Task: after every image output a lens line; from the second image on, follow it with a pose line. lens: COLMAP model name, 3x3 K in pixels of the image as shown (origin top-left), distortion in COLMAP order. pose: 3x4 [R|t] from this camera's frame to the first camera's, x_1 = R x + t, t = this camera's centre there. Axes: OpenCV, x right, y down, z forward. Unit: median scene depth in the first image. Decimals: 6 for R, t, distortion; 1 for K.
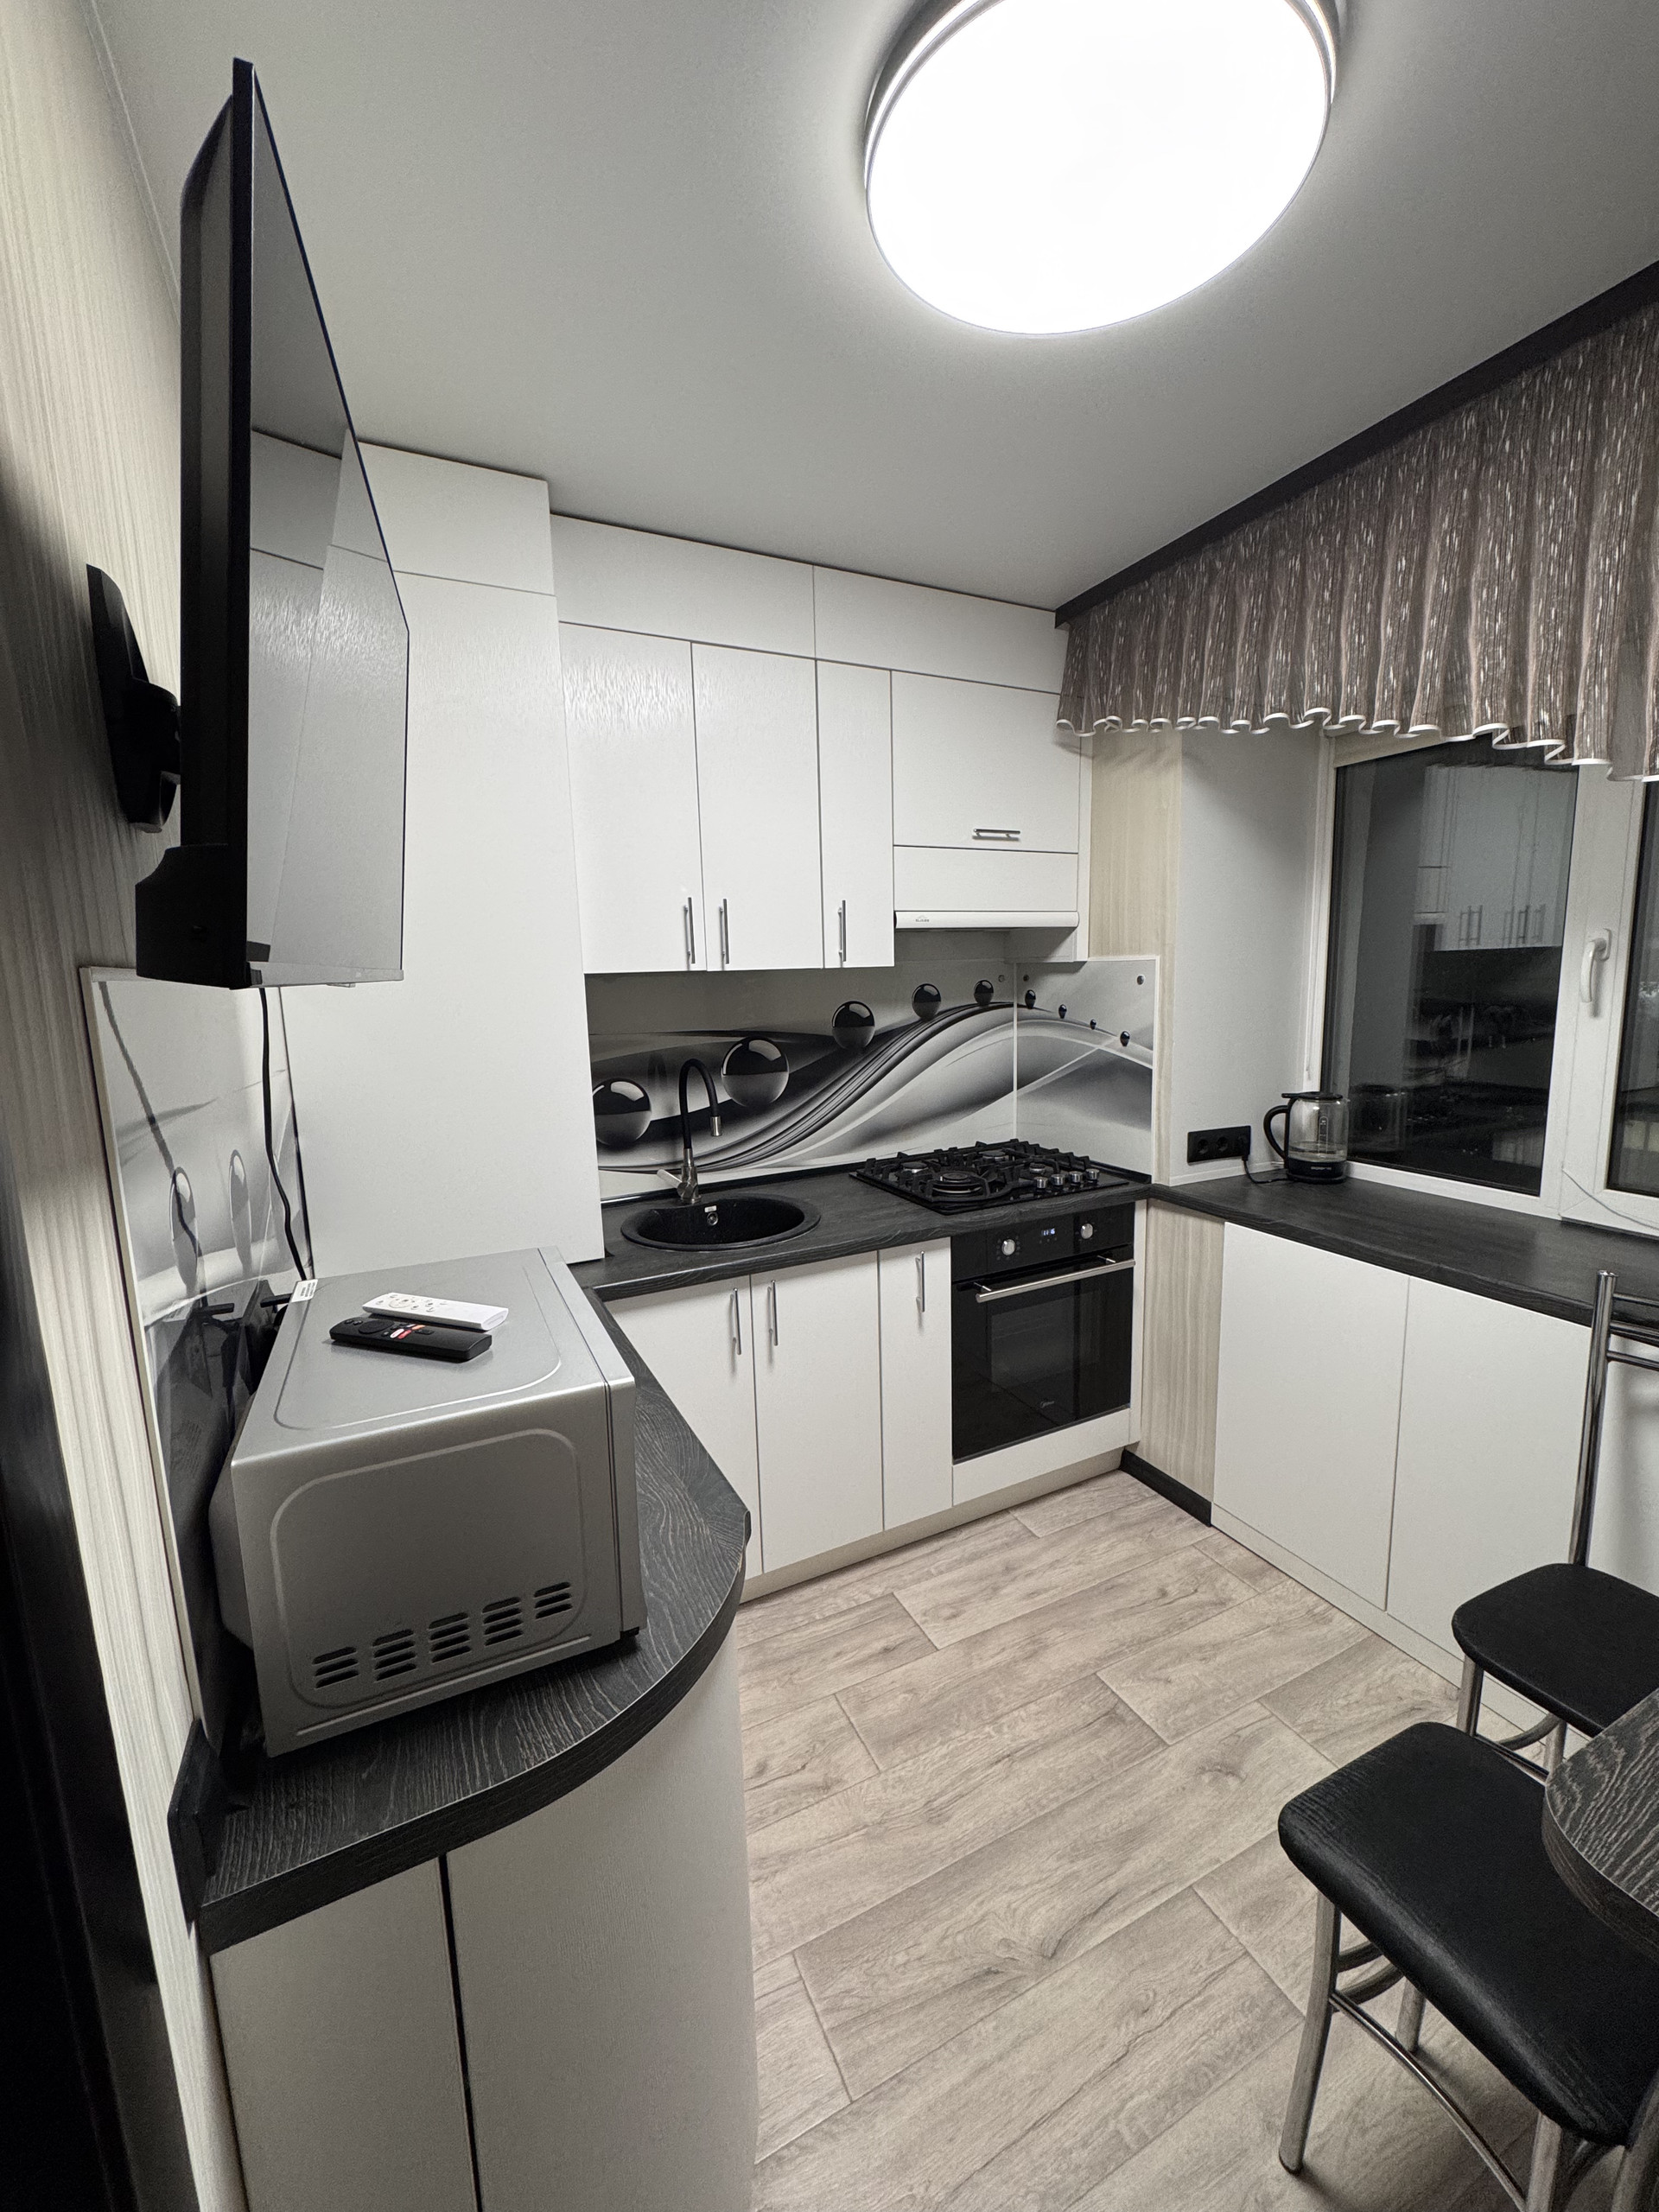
lens RADIAL K [[884.8, 0, 830.6], [0, 884.8, 1103.6], [0, 0, 1]] dist [-0.000594, 0.000249]
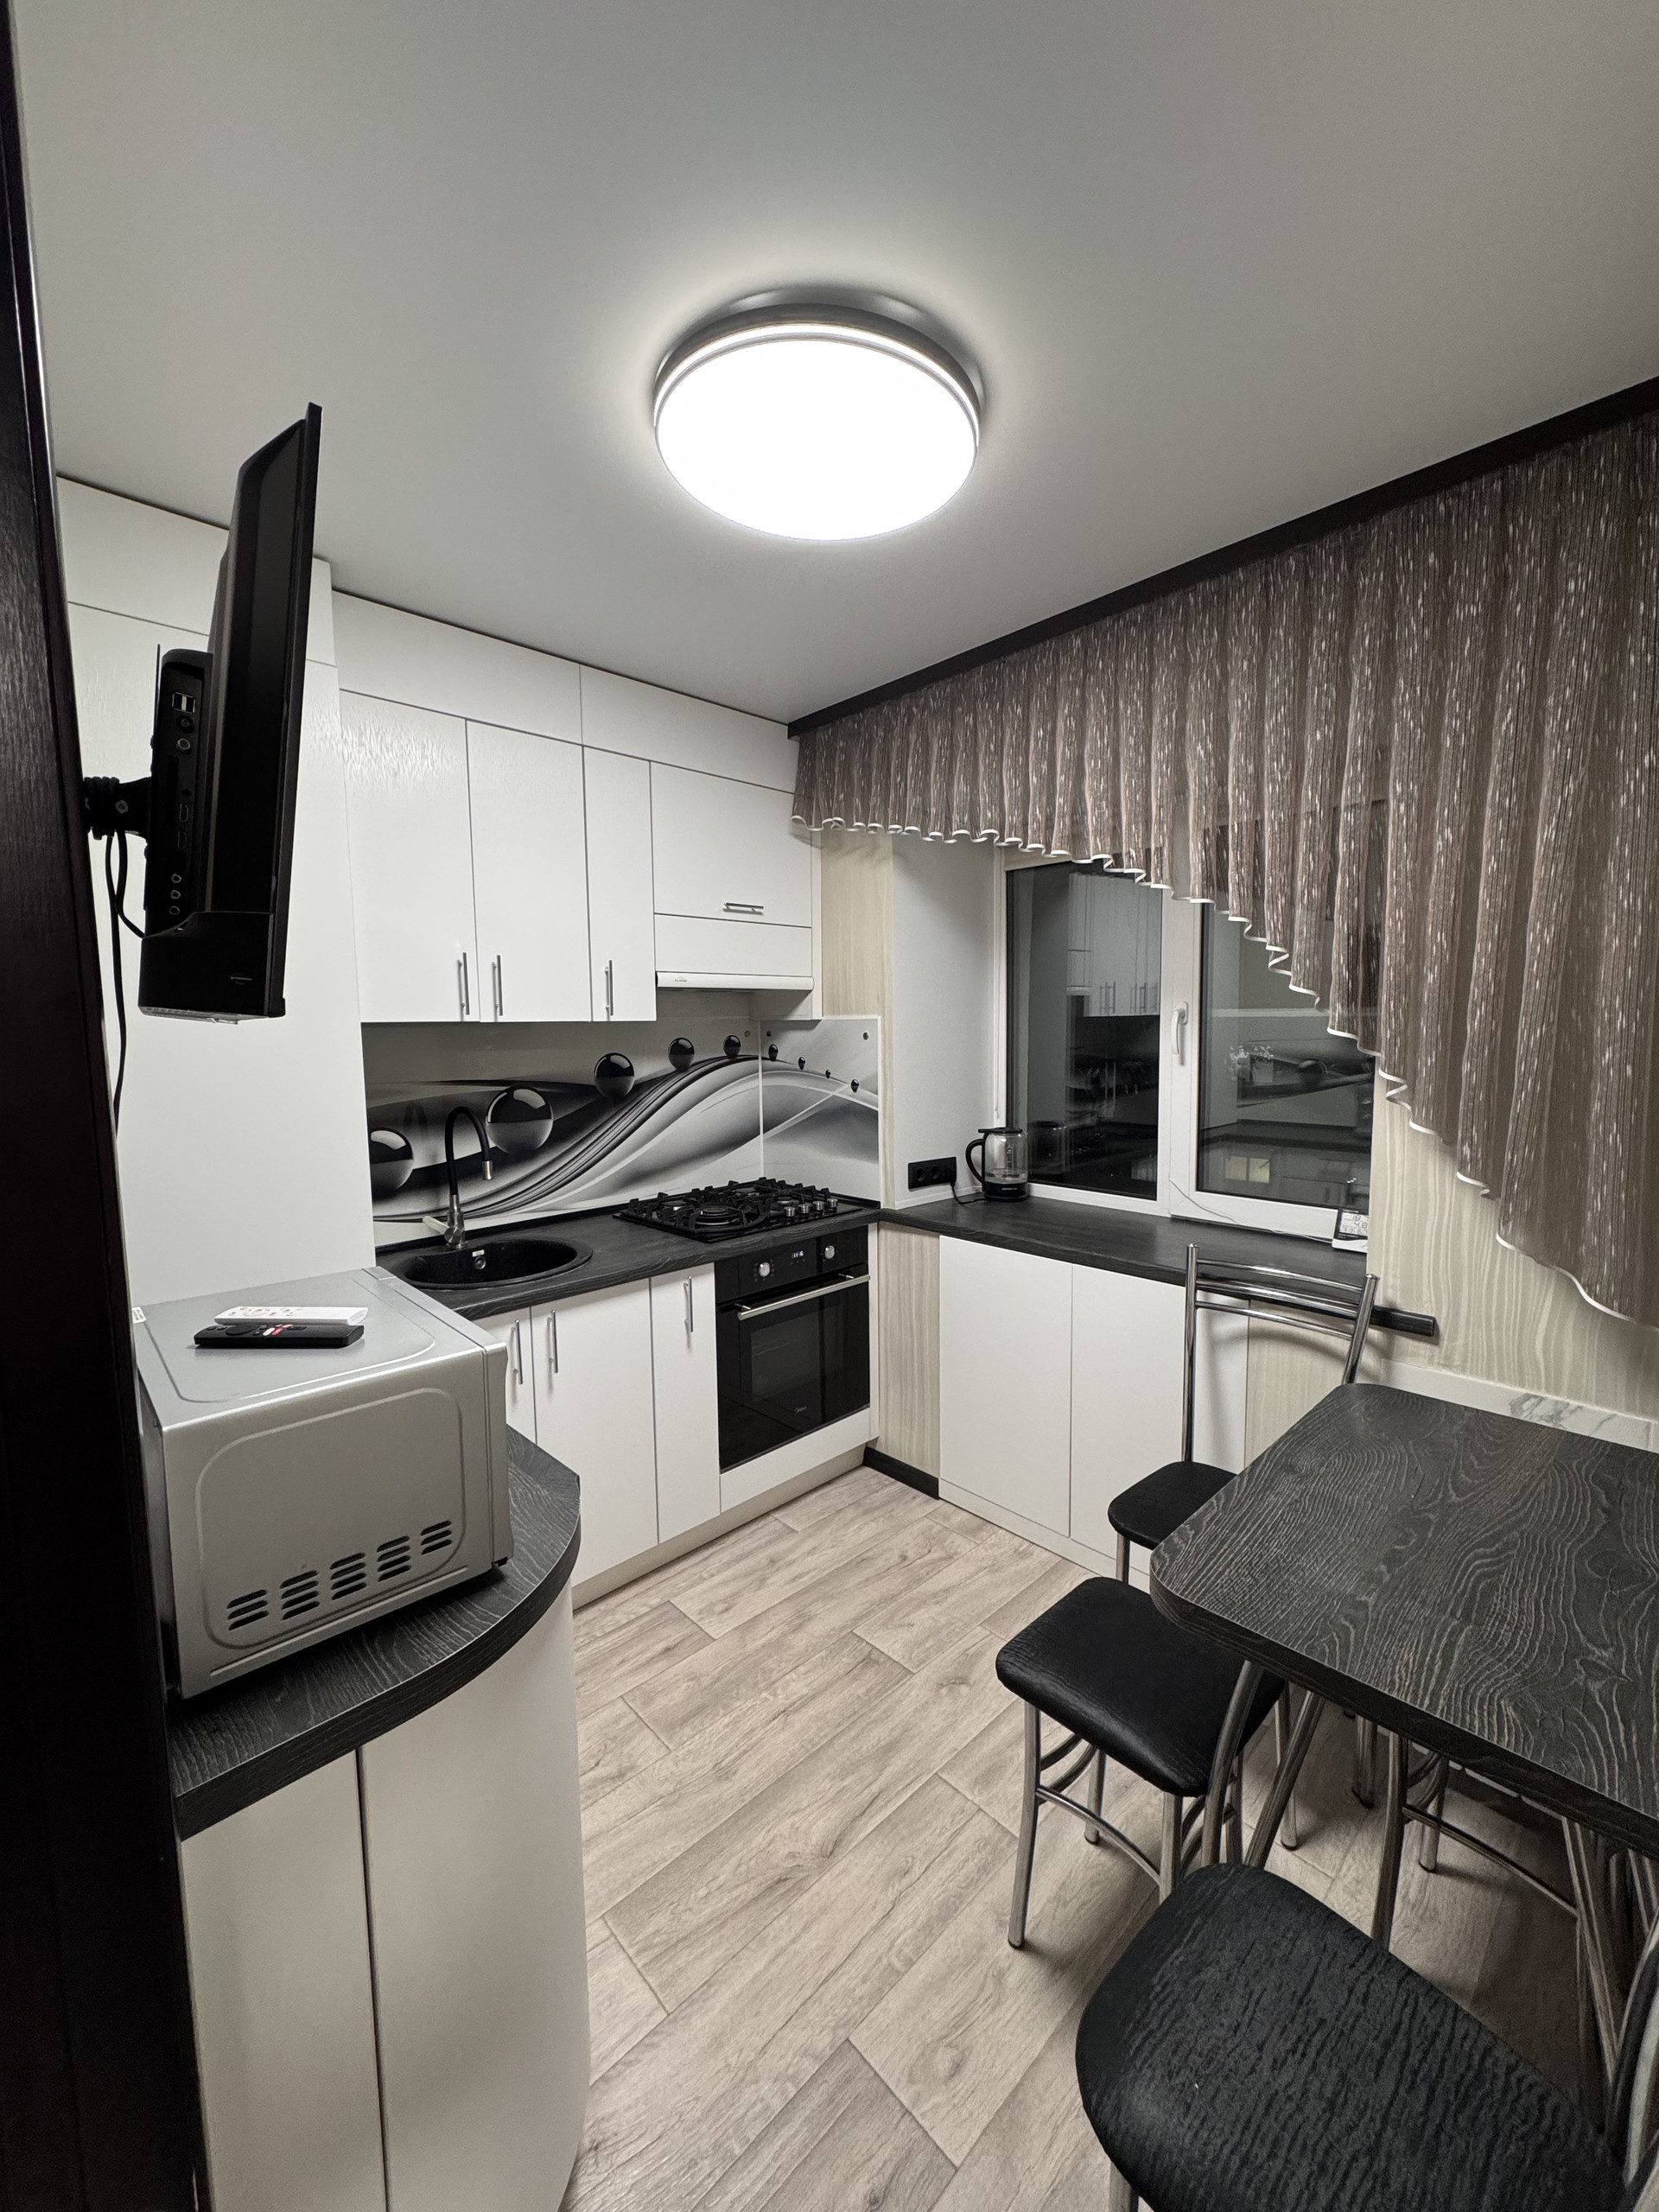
lens RADIAL K [[884.8, 0, 830.6], [0, 884.8, 1103.6], [0, 0, 1]] dist [-0.000594, 0.000249]
pose [[0.953918, -0.011514, 0.299846, -0.060005], [0.031481, 0.997589, -0.061845, 0.026355], [-0.298411, 0.068435, 0.951981, -0.124968]]
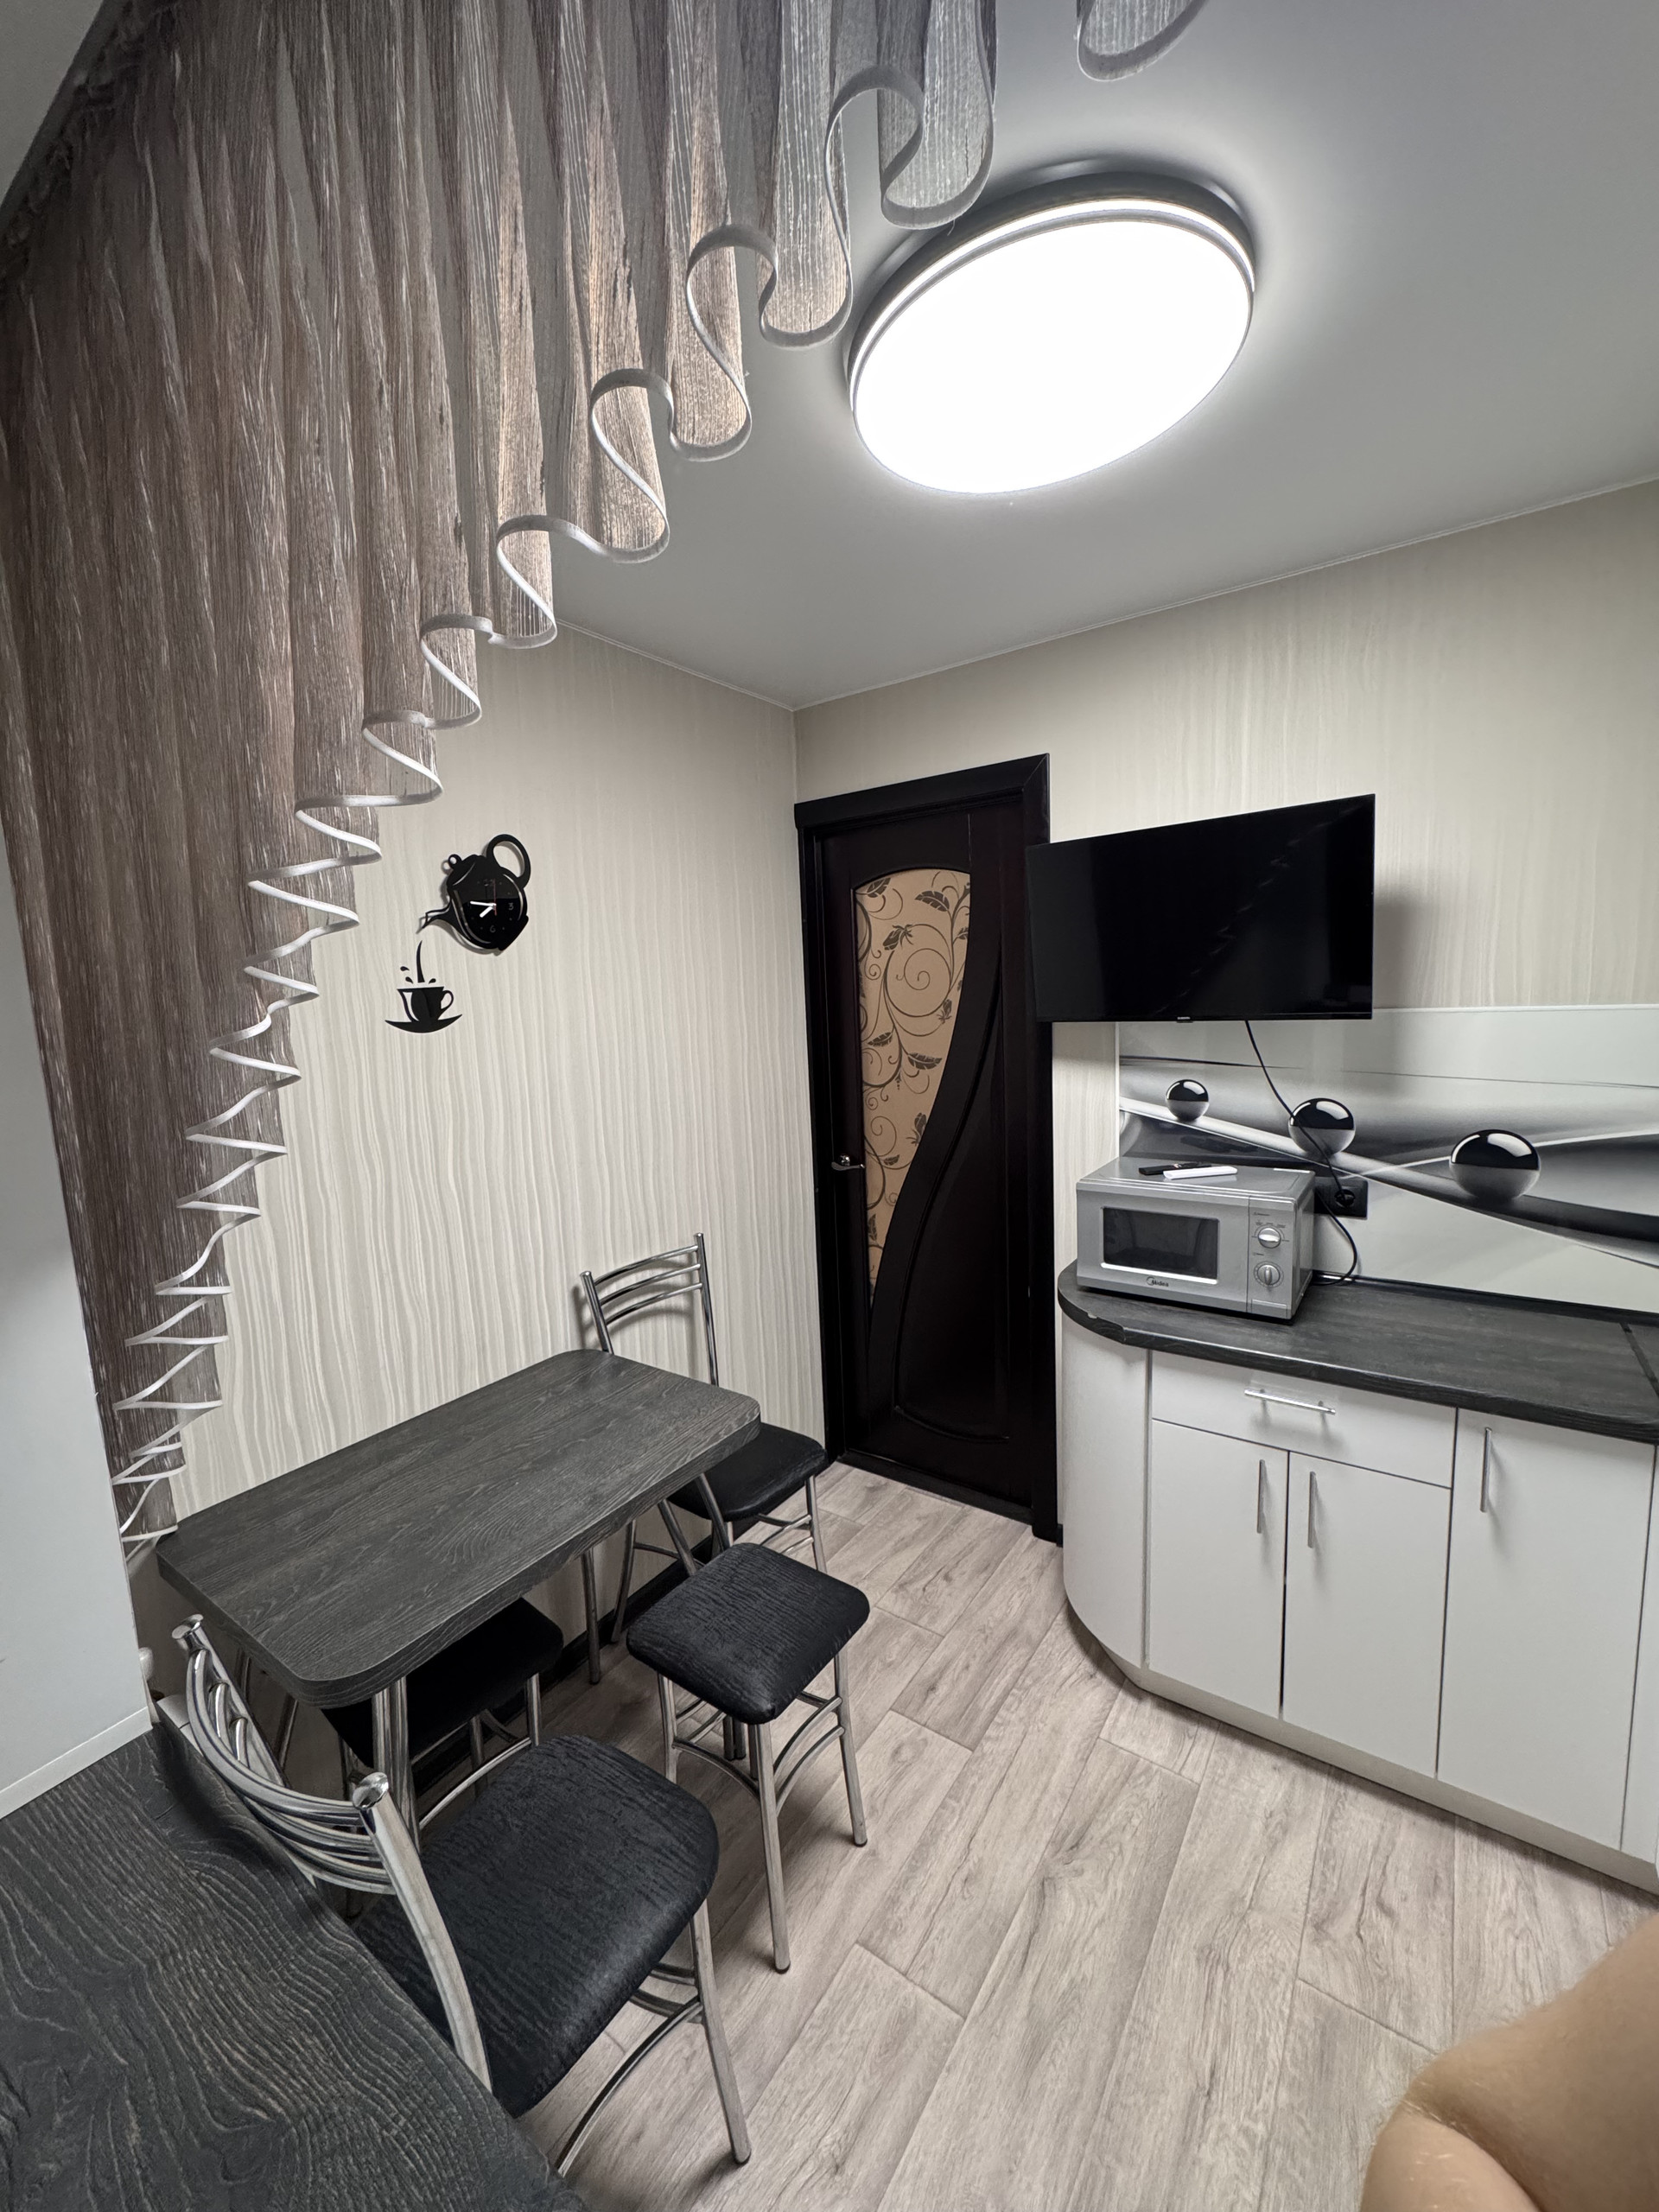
lens RADIAL K [[884.8, 0, 830.6], [0, 884.8, 1103.6], [0, 0, 1]] dist [-0.000594, 0.000249]
pose [[-0.872941, 0.129434, -0.470342, 0.604122], [-0.007186, 0.960641, 0.277699, -0.235412], [0.487773, 0.245795, -0.837653, 1.049436]]
